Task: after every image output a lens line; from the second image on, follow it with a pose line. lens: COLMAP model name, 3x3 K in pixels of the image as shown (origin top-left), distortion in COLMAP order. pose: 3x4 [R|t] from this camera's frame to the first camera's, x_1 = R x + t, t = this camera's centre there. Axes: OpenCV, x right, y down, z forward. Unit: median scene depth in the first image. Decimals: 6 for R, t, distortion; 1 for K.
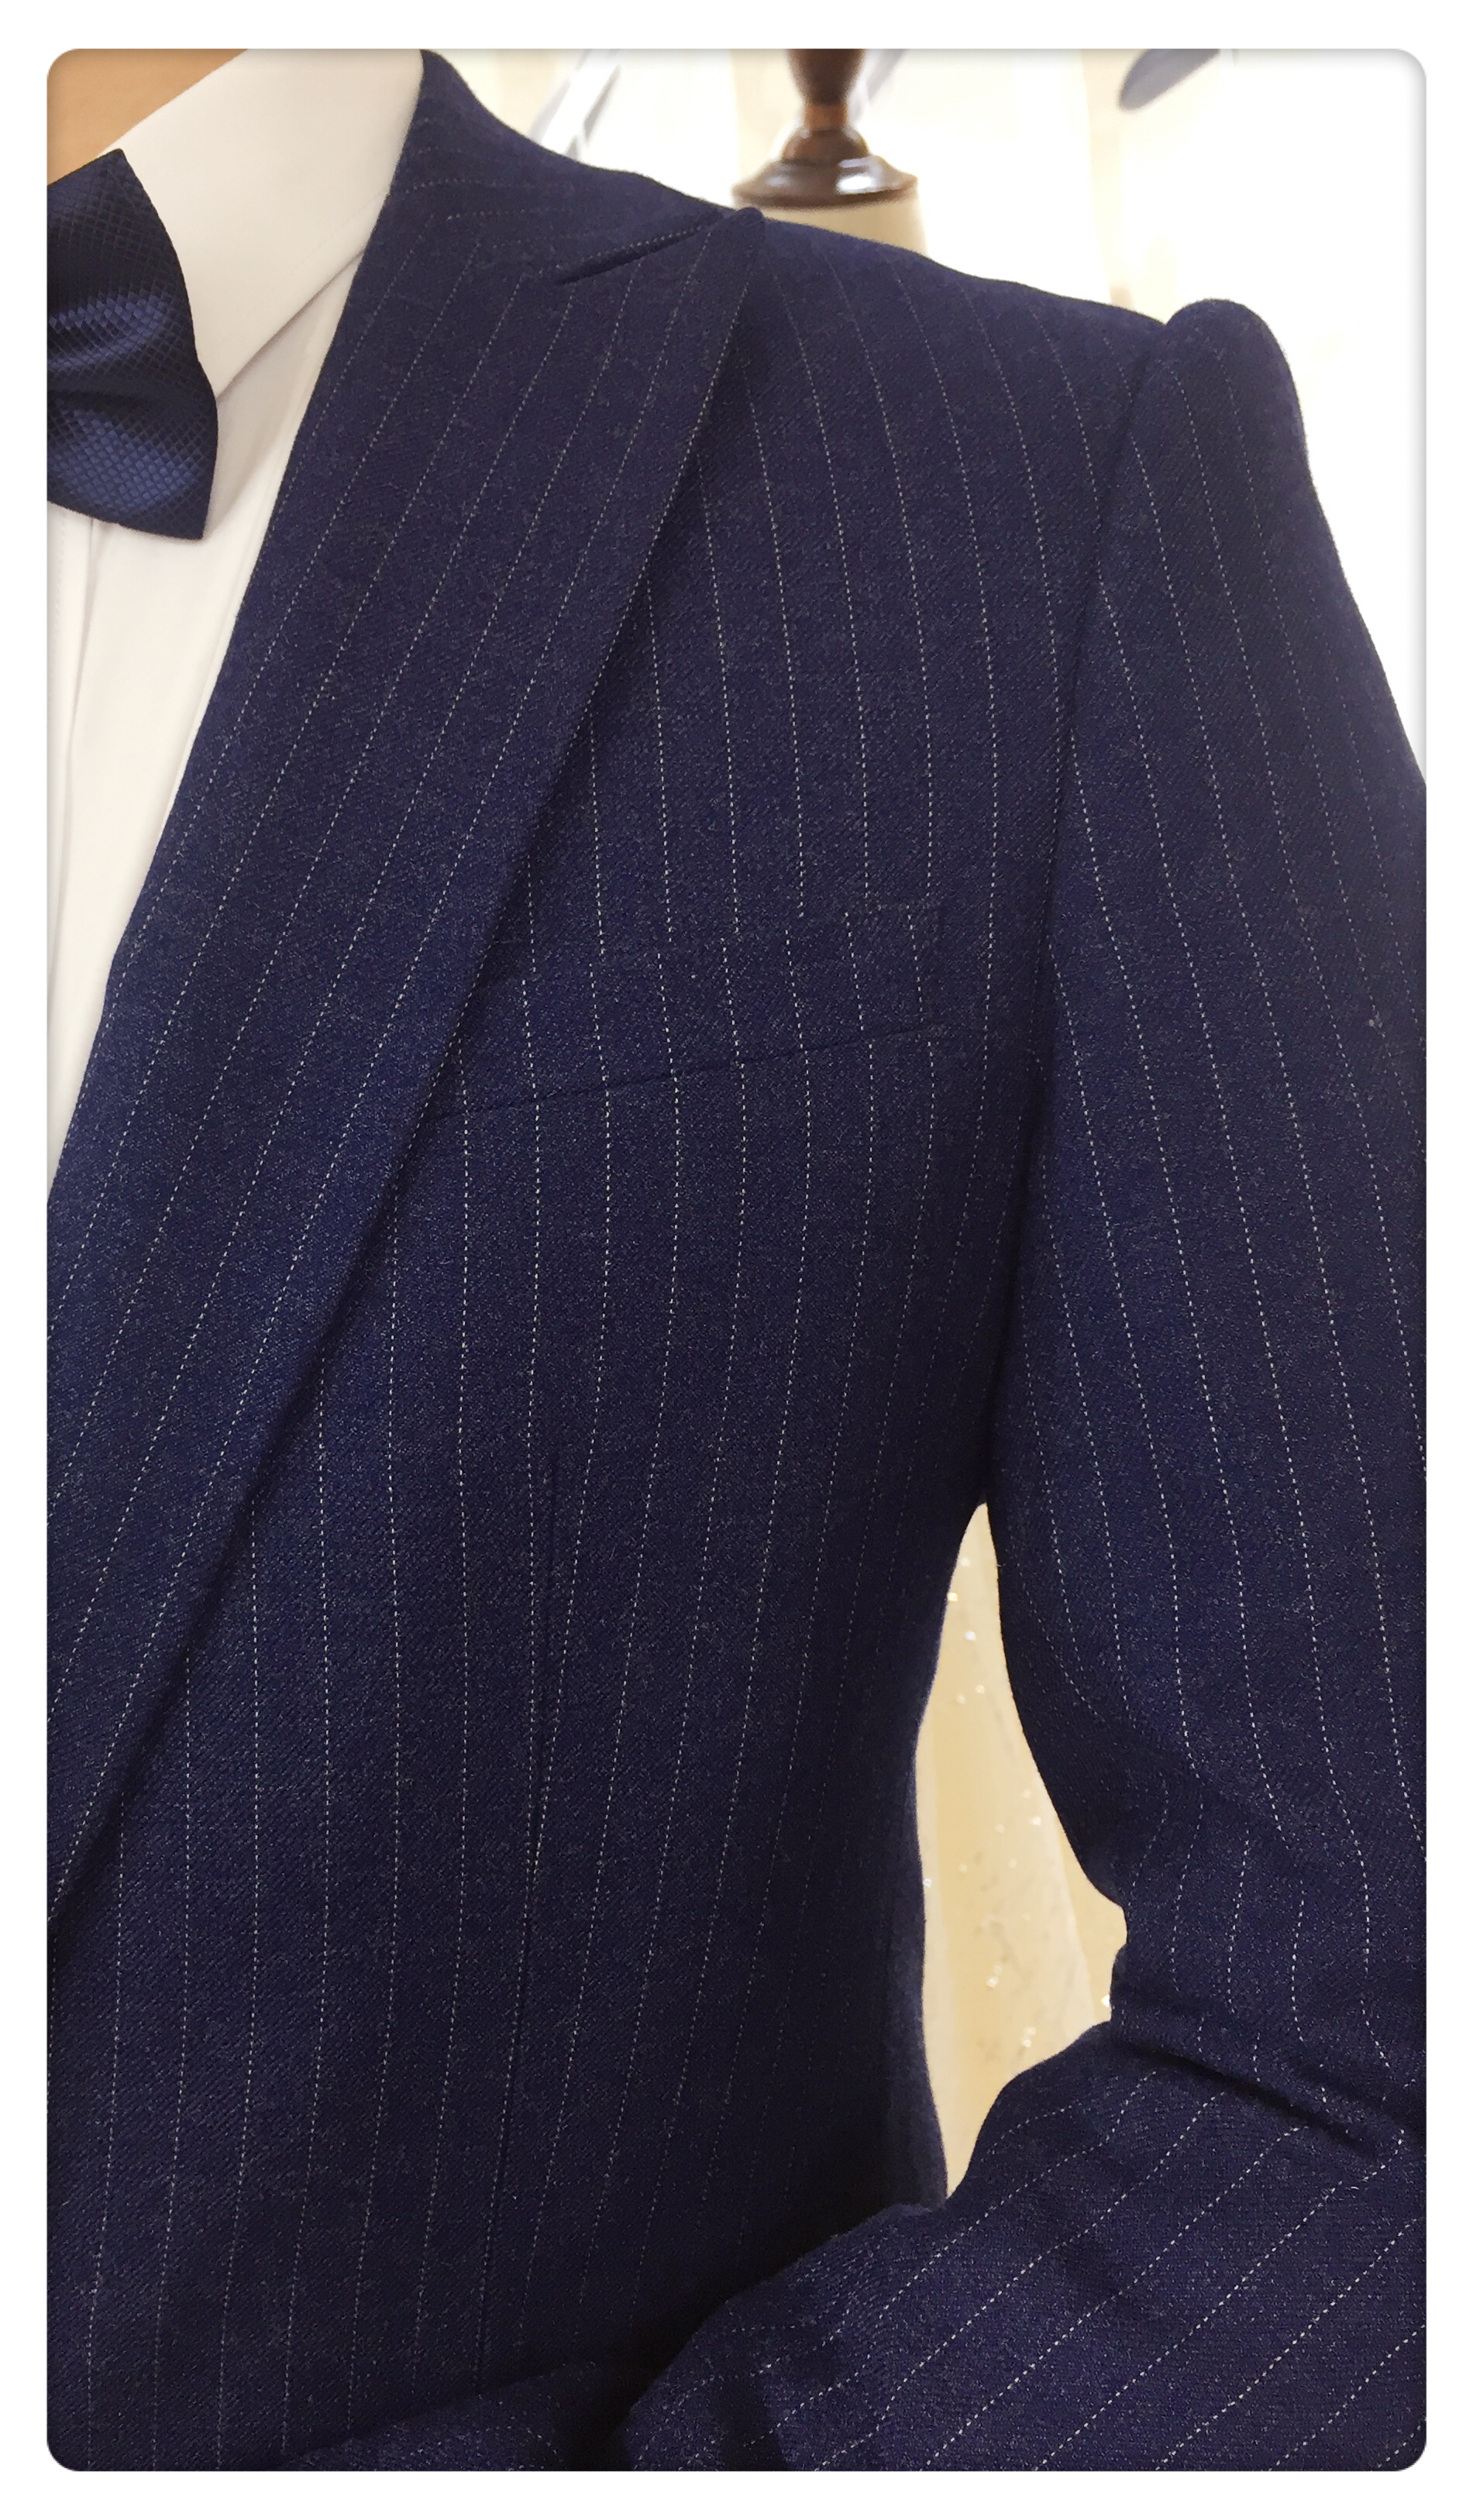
lens RADIAL K [[2052.9, 0, 736.3], [0, 2052.9, 1247.2], [0, 0, 1]] dist [-0.013367, -0.013032]
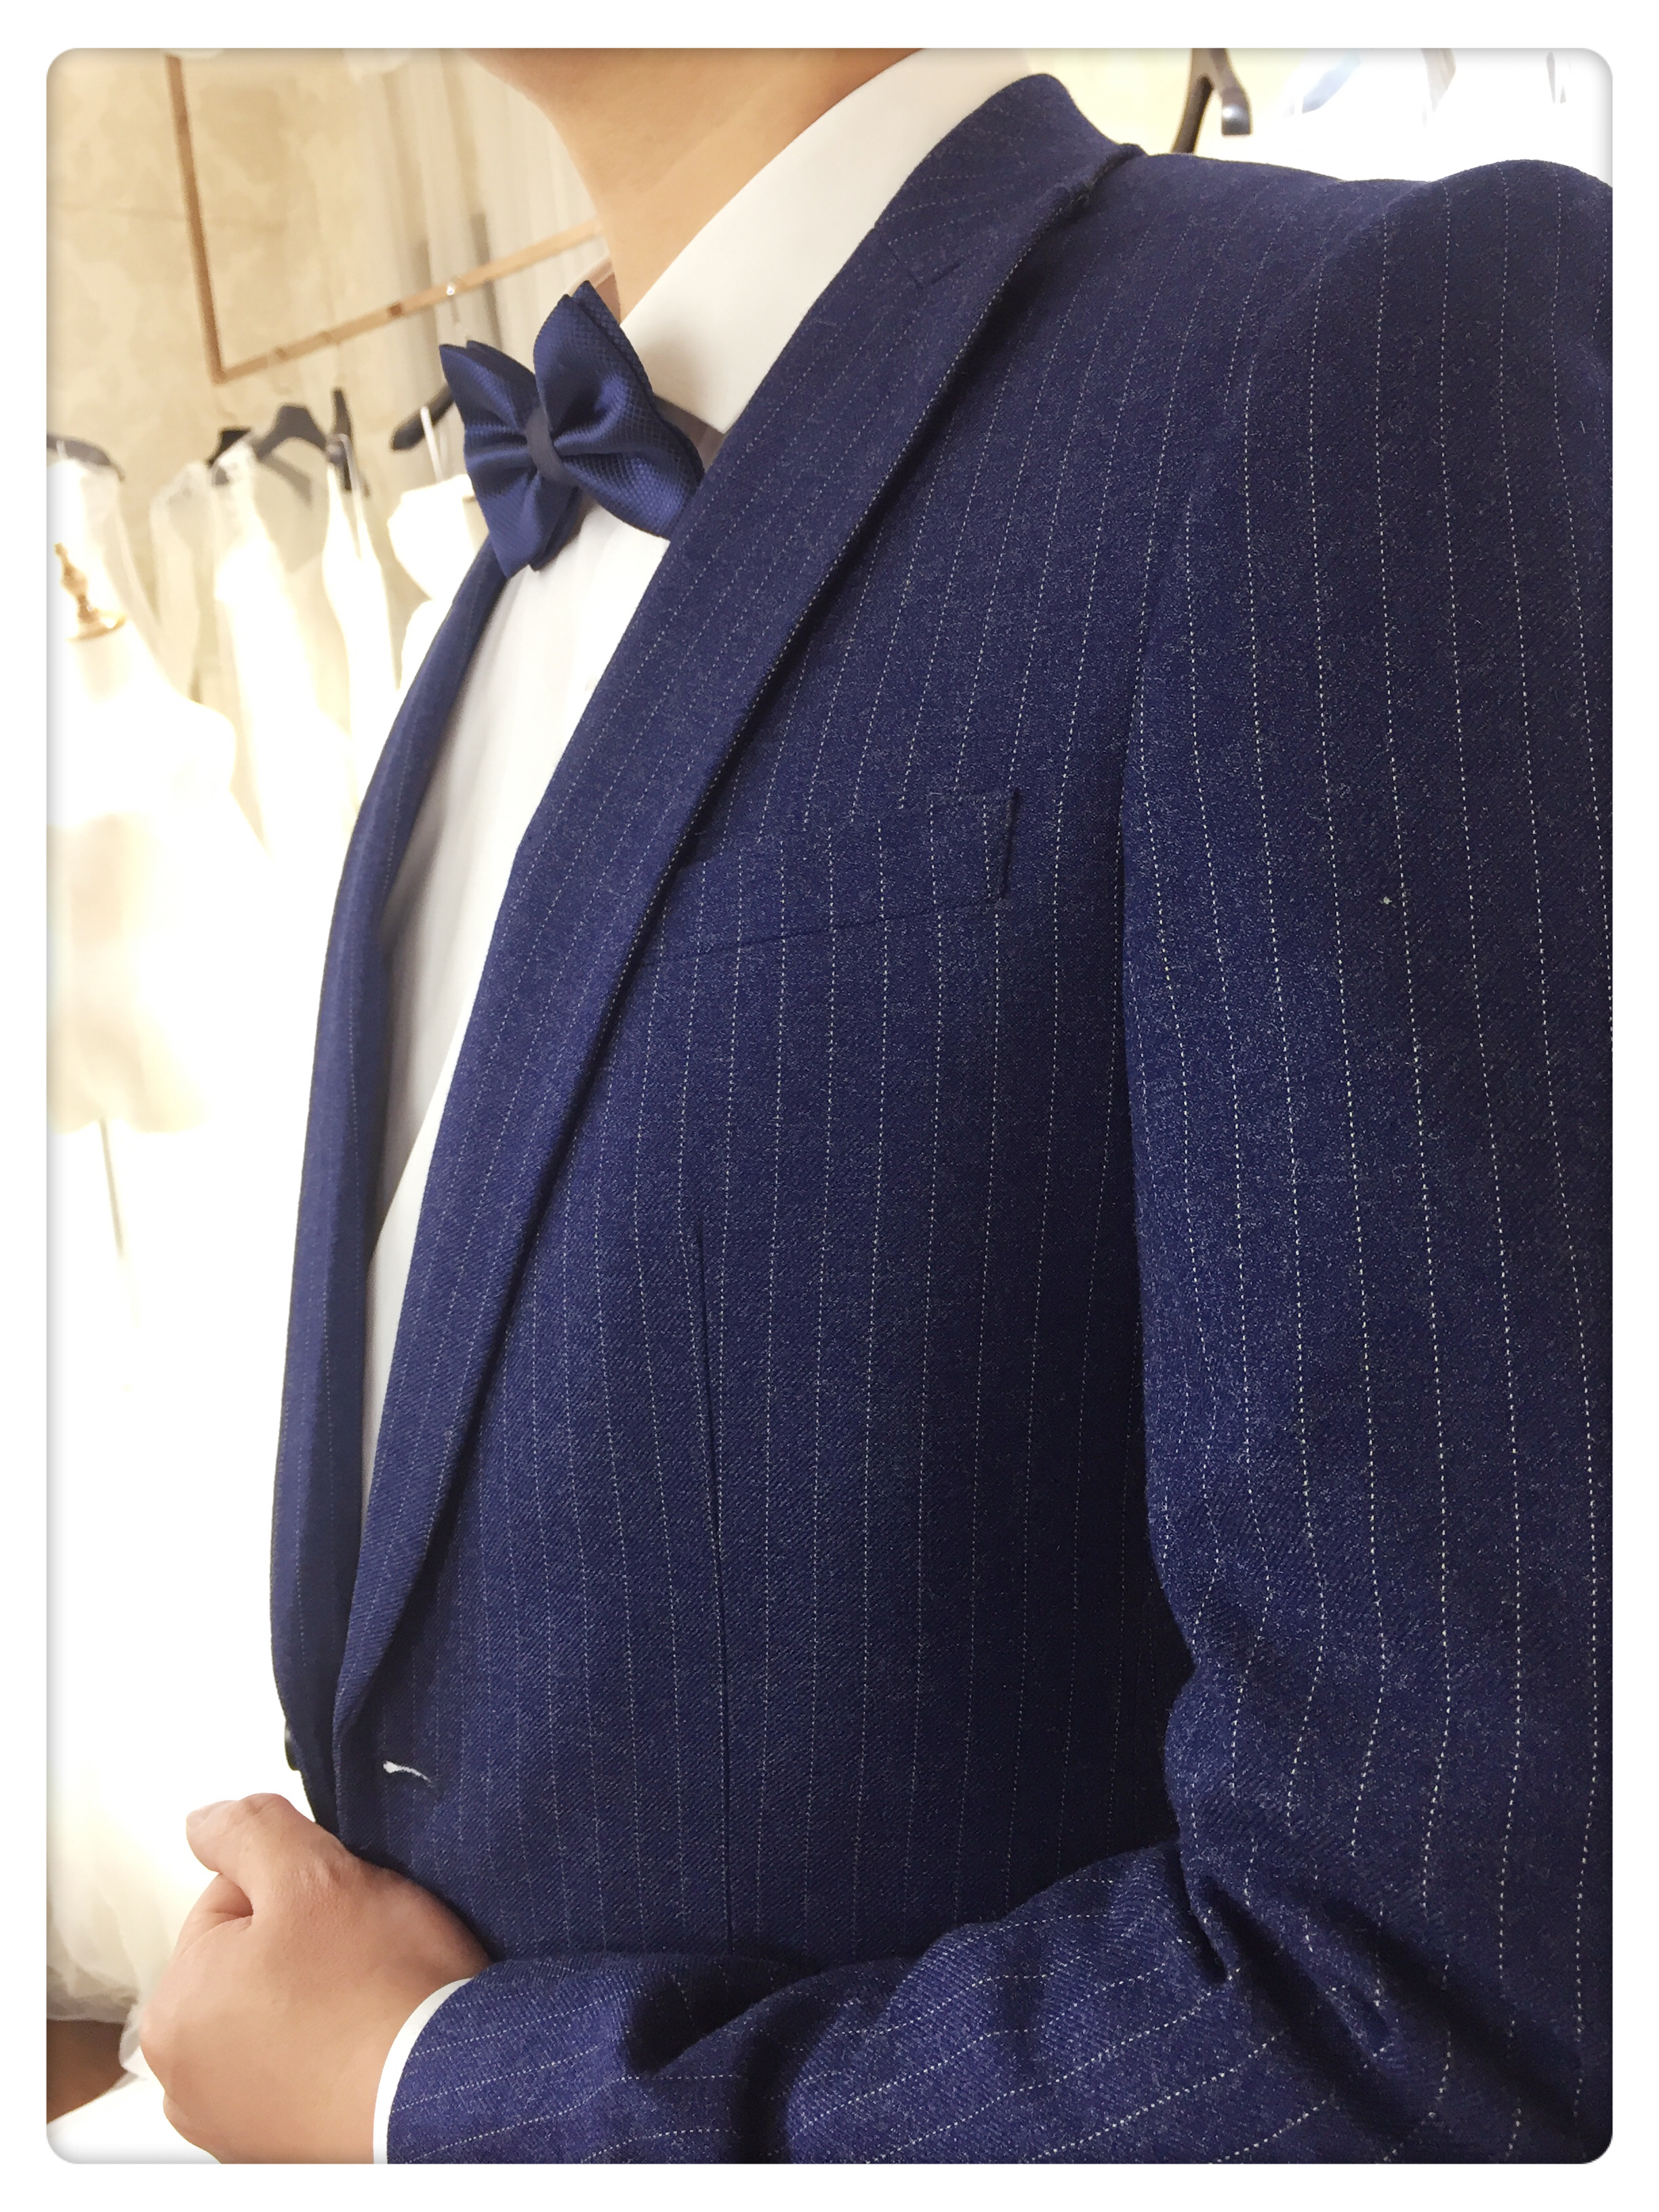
lens RADIAL K [[1871.4, 0, 828.9], [0, 1871.4, 1115.3], [0, 0, 1]] dist [0.012063, 0.004211]
pose [[0.780864, 0.081329, -0.619385, 0.694045], [-0.072698, 0.996583, 0.039207, -0.021617], [0.620457, 0.014412, 0.784108, 0.114836]]
